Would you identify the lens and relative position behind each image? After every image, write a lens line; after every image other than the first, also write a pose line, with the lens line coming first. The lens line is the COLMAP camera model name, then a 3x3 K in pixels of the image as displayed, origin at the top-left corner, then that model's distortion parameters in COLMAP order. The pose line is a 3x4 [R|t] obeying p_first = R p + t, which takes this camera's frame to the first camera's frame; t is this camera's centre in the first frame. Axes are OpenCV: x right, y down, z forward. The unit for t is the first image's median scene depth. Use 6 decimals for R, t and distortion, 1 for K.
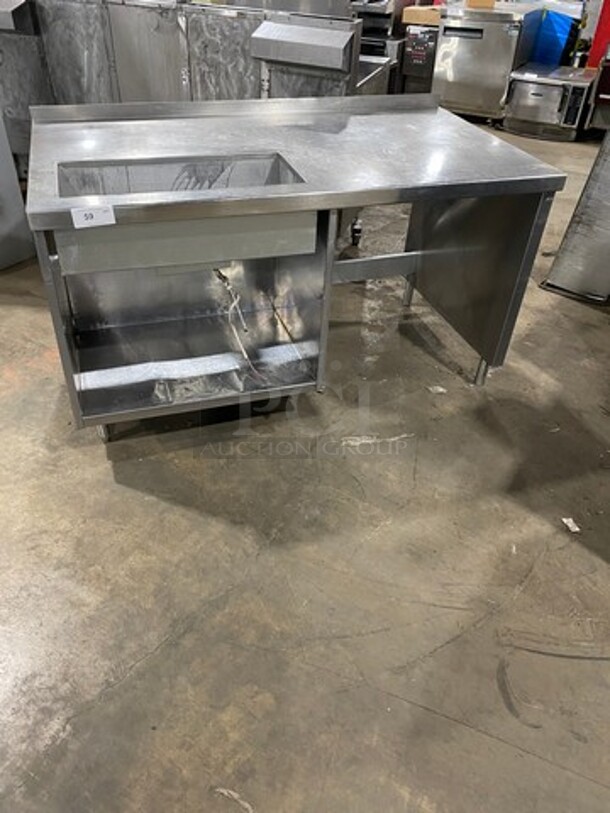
lens RADIAL K [[626.8, 0, 305.0], [0, 626.8, 406.5], [0, 0, 1]] dist [0.009426, -0.000079]
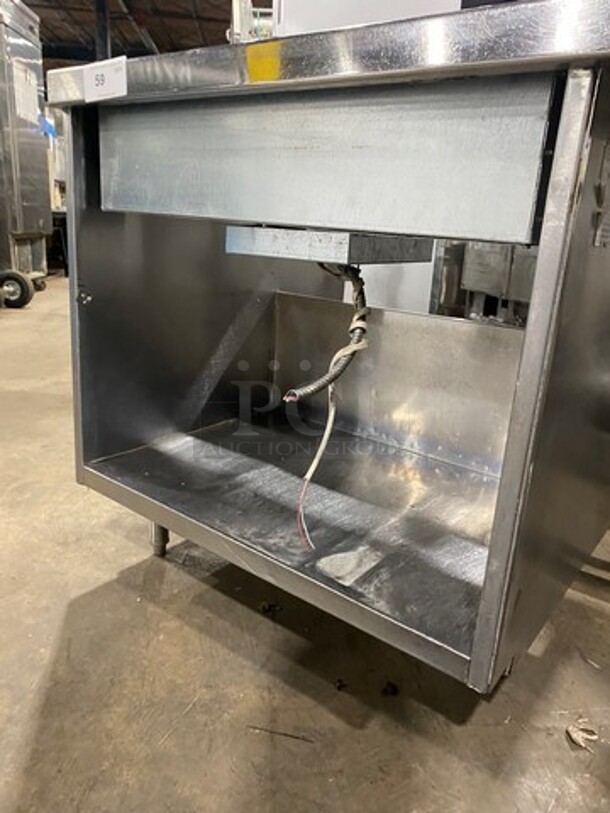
lens RADIAL K [[626.8, 0, 305.0], [0, 626.8, 406.5], [0, 0, 1]] dist [0.009426, -0.000079]
pose [[0.557377, 0.238133, -0.795376, 0.180491], [-0.533383, 0.836850, -0.123229, -0.056128], [0.636266, 0.492925, 0.593457, 0.605343]]
